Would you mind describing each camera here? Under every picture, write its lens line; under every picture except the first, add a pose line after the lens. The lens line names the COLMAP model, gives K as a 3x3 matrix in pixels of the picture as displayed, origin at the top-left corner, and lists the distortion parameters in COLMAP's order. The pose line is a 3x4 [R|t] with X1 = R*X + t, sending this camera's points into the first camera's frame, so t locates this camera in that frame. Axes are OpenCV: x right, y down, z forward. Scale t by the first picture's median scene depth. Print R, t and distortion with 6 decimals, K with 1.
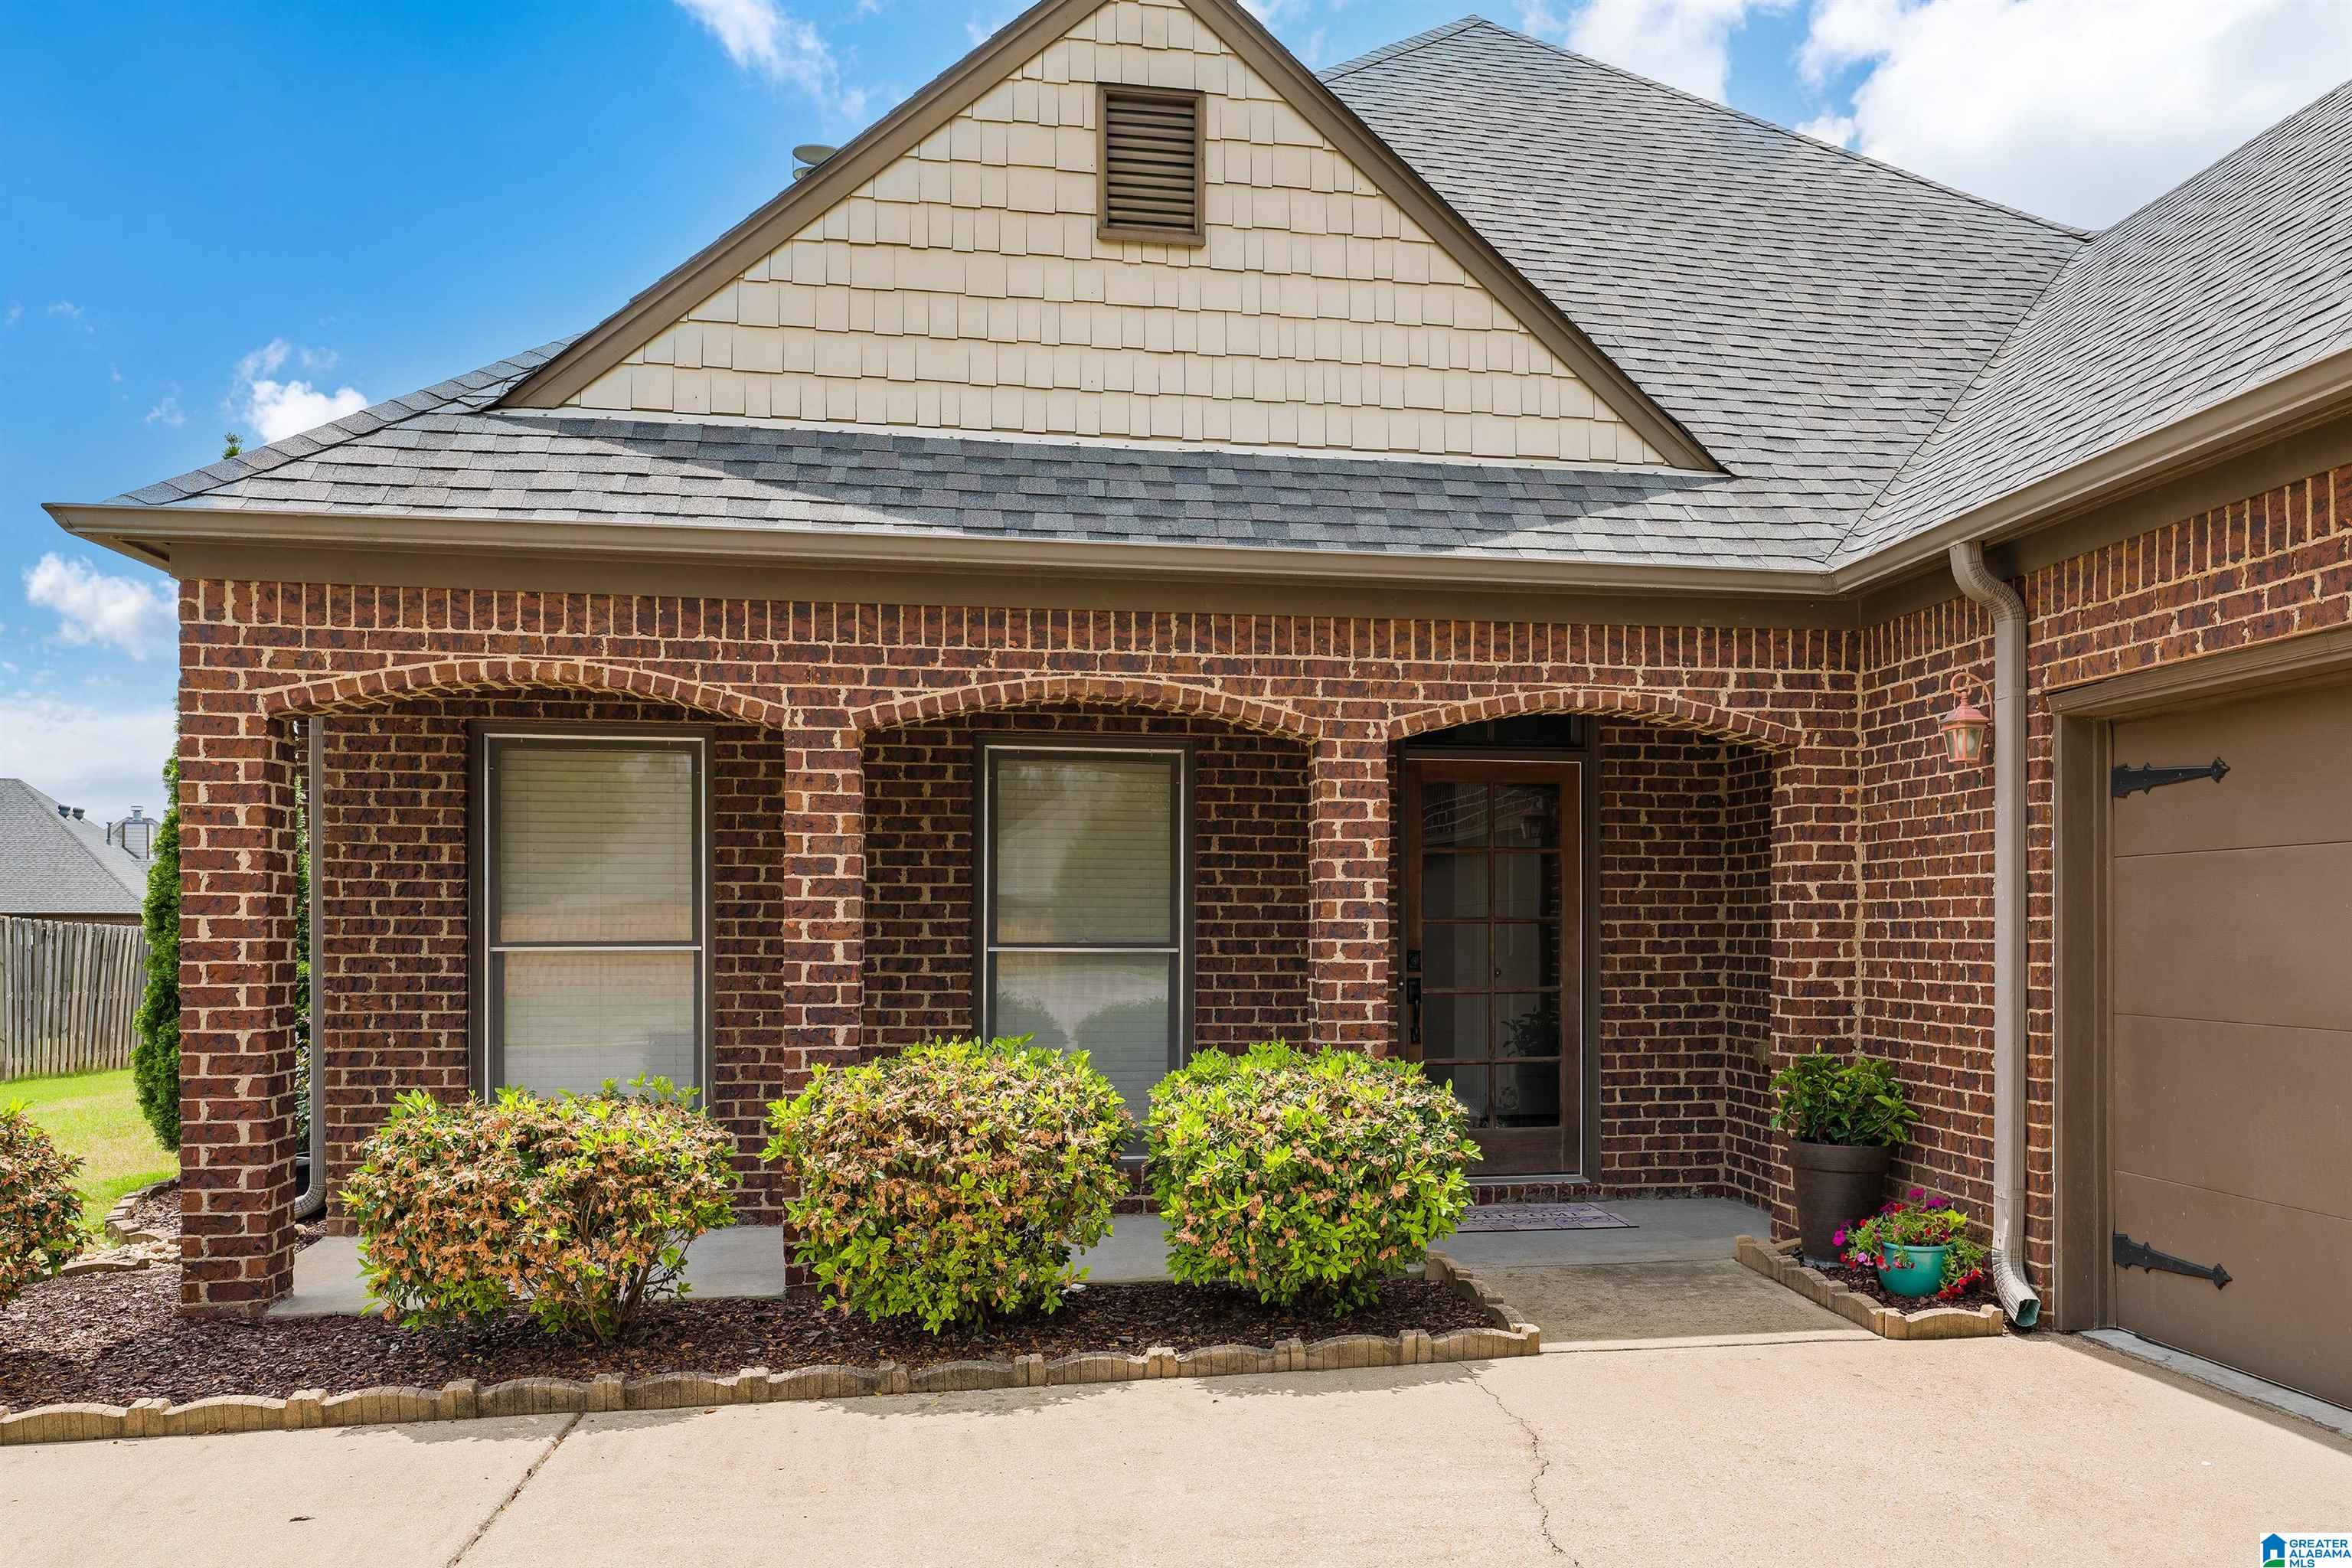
lens RADIAL K [[1702.5, 0, 1346.5], [0, 1702.5, 929.2], [0, 0, 1]] dist [0.004916, 0.000811]
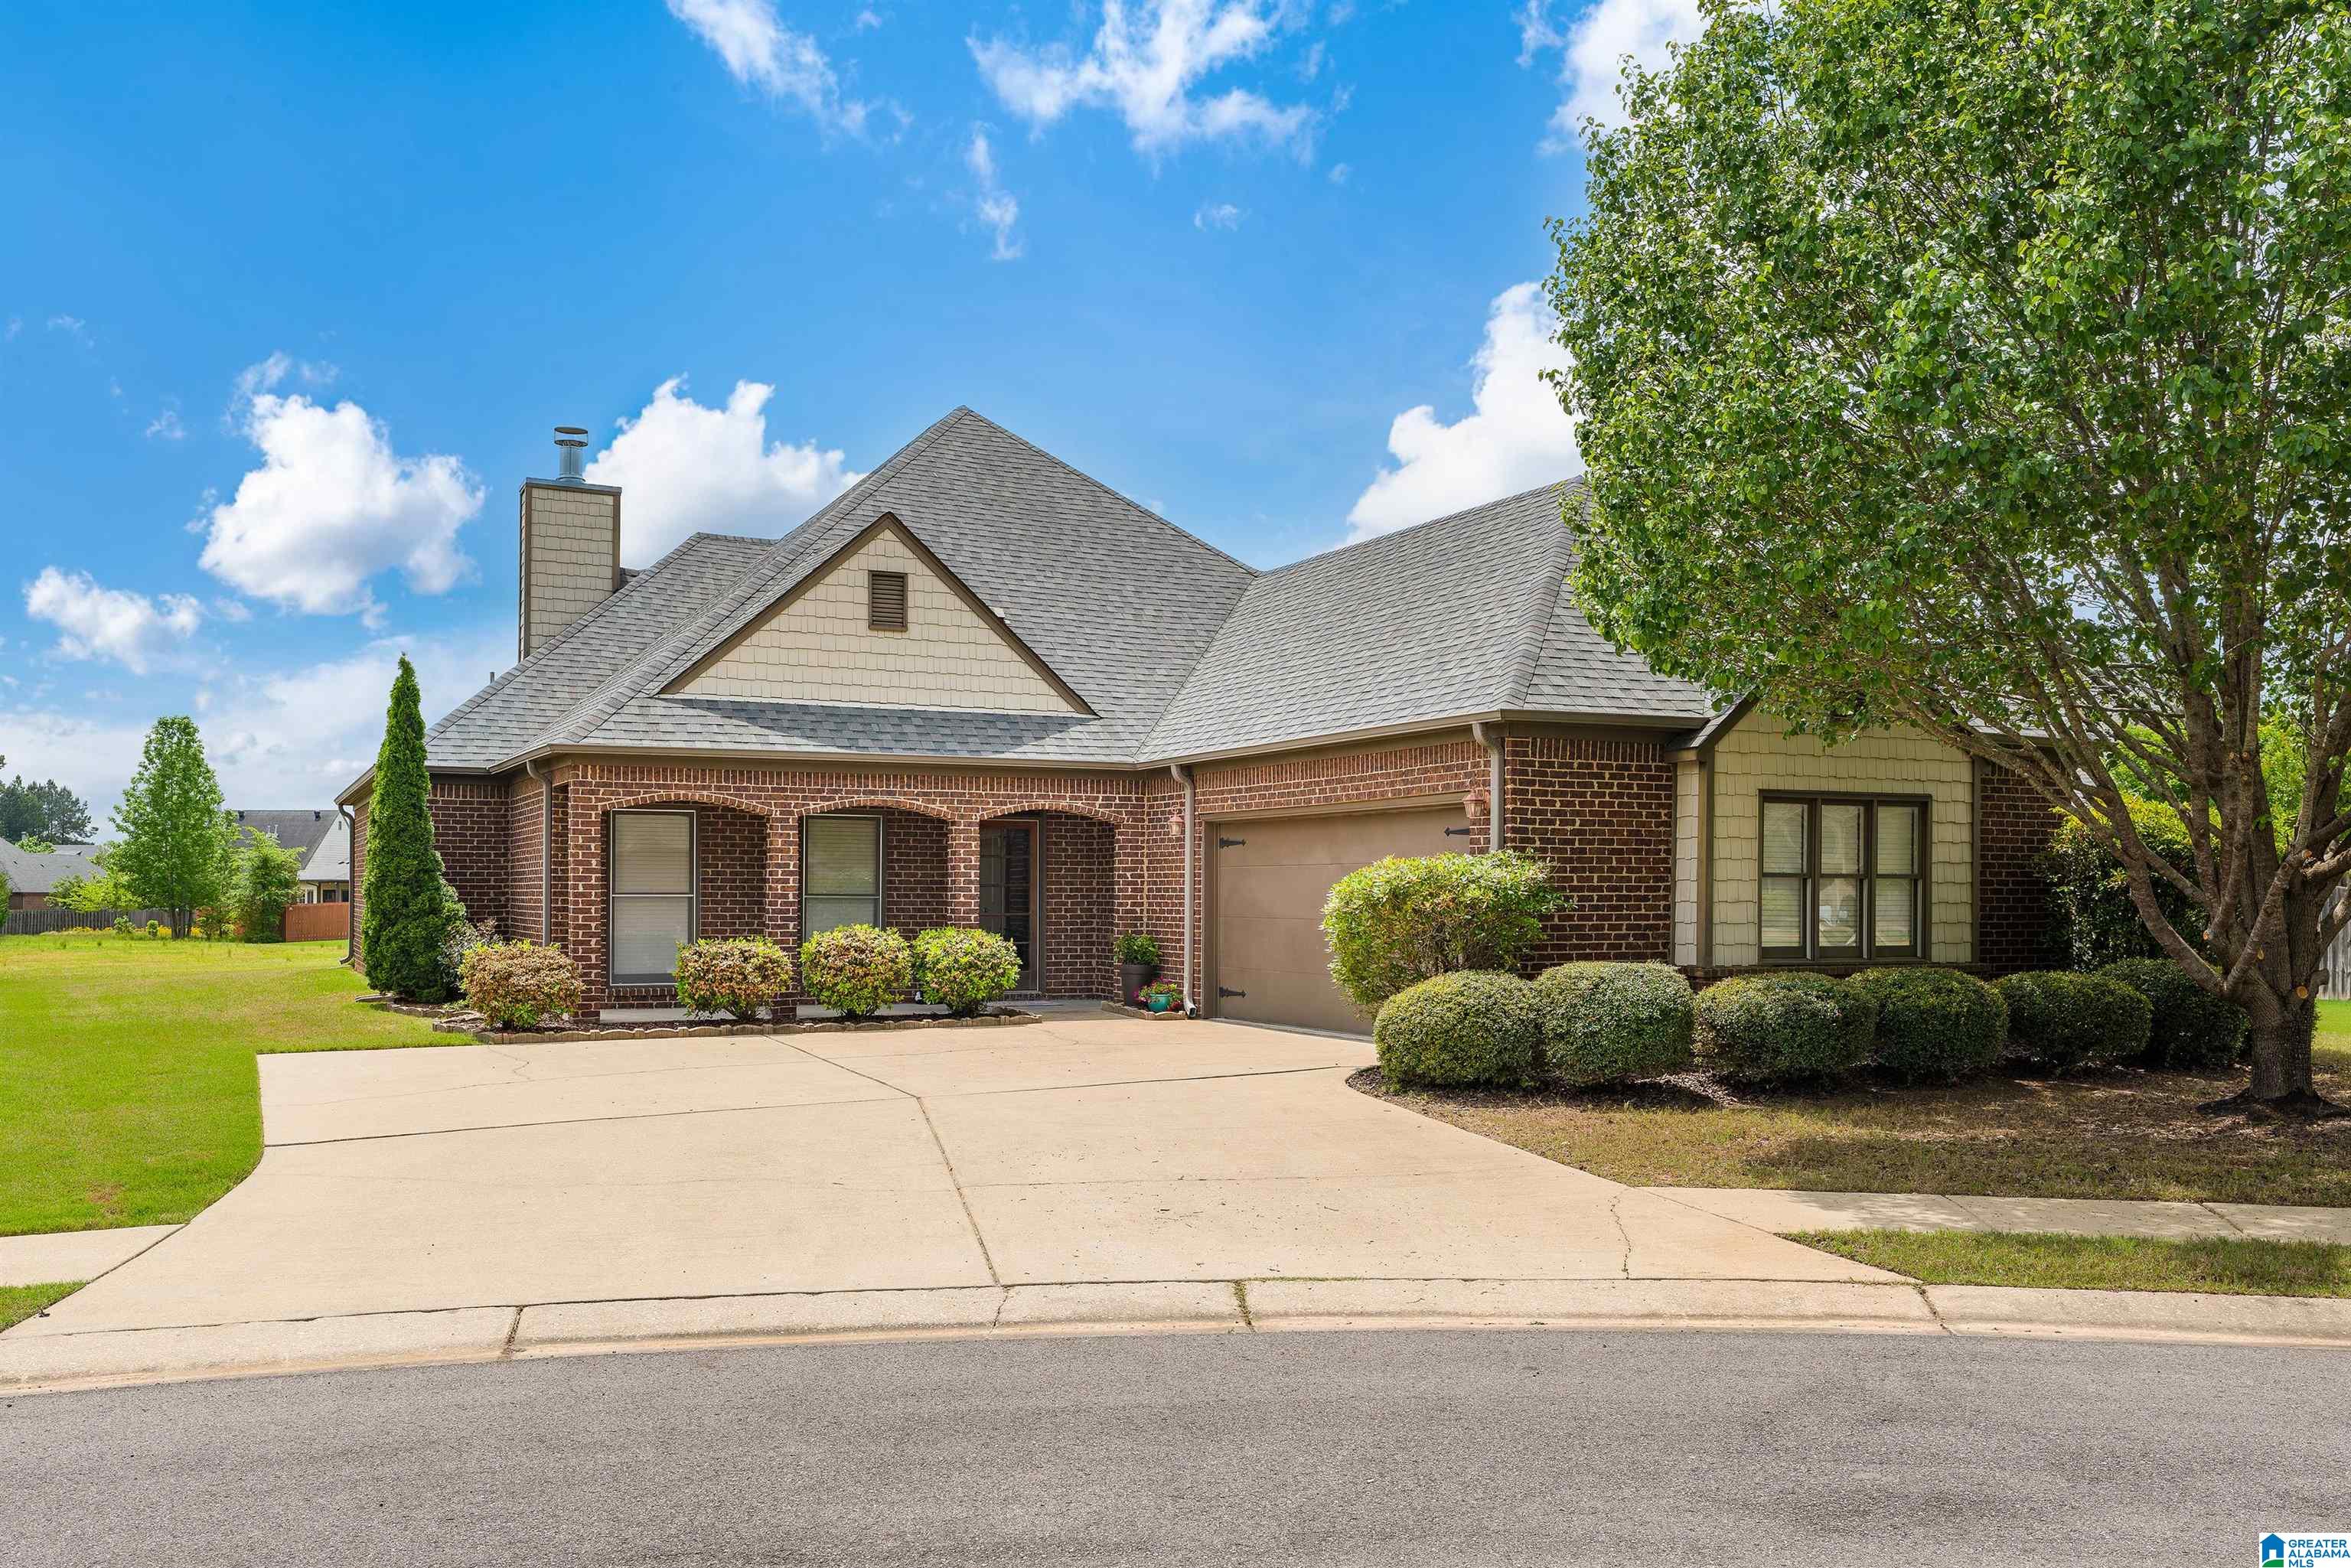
lens RADIAL K [[1599.5, 0, 1070.3], [0, 1599.5, 869.8], [0, 0, 1]] dist [0.002083, 0.001010]
pose [[0.977061, 0.006893, 0.212849, -0.384735], [-0.004172, 0.999904, -0.013230, 0.002673], [-0.212920, 0.012039, 0.976995, -1.571028]]
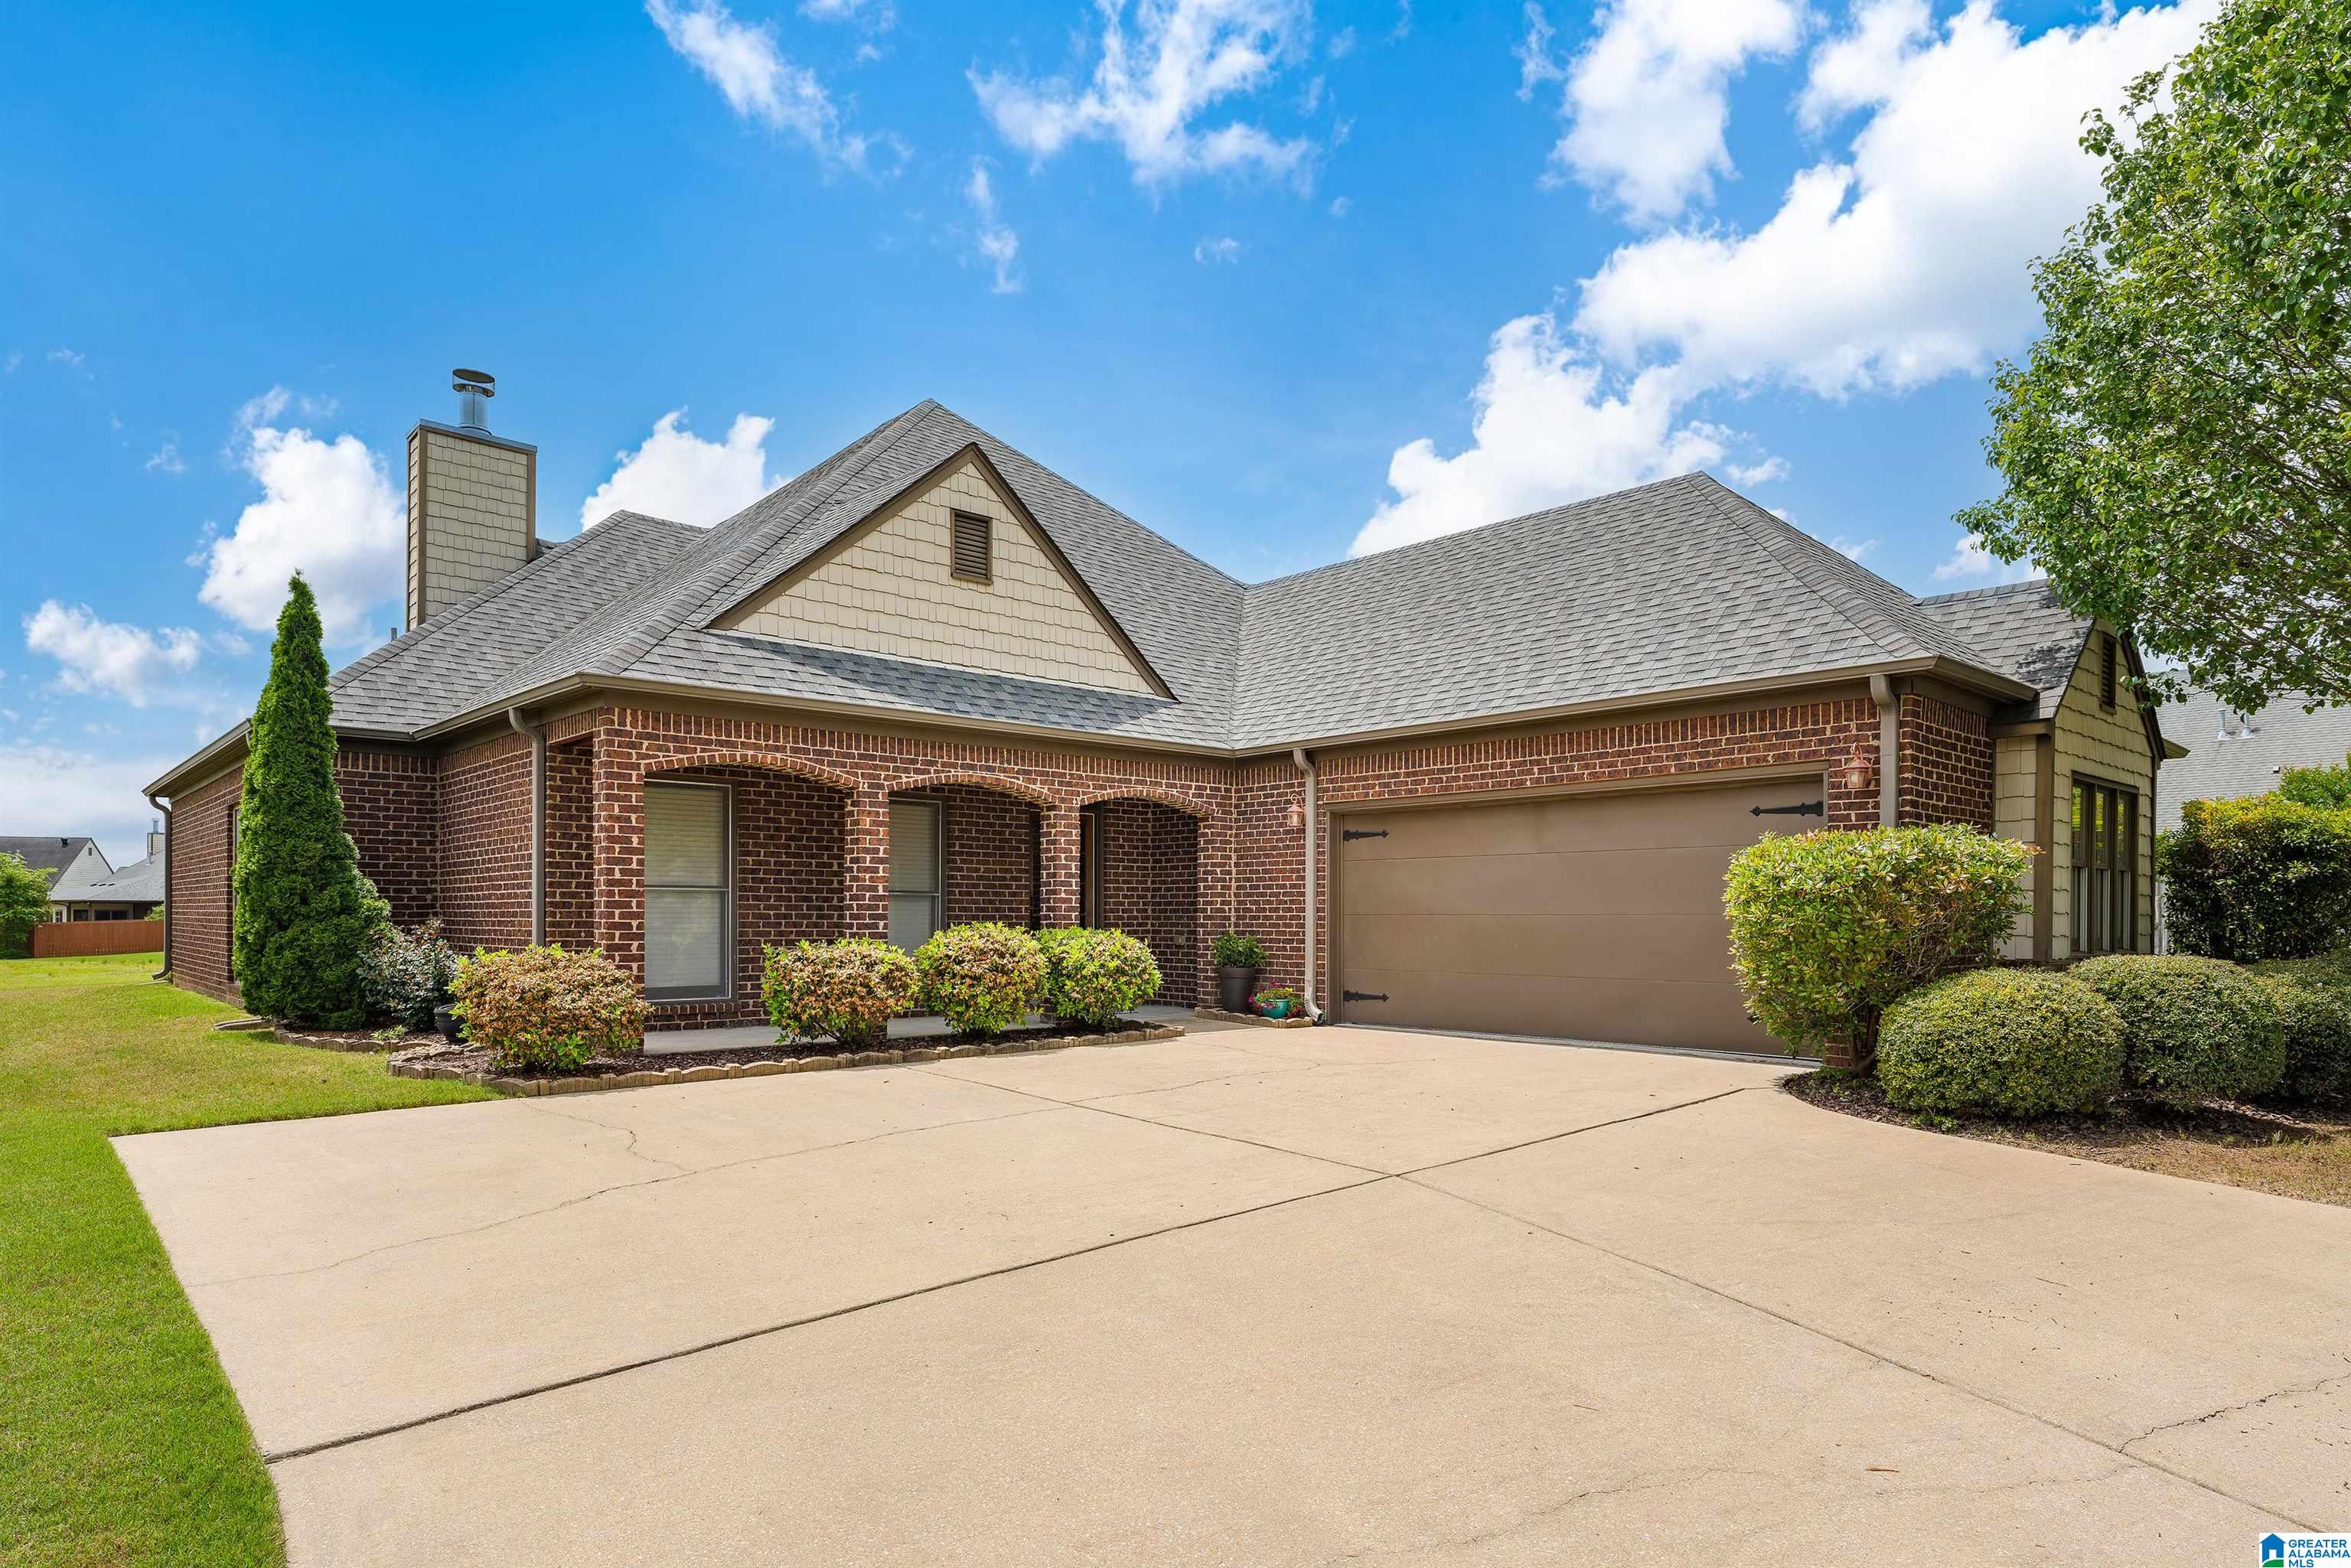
lens RADIAL K [[1211.2, 0, 1178.8], [0, 1211.2, 907.0], [0, 0, 1]] dist [0.001541, -0.000158]
pose [[0.869387, 0.006374, 0.494090, -0.706688], [-0.004508, 0.999978, -0.004967, 0.041205], [-0.494111, 0.002091, 0.869397, -0.570539]]
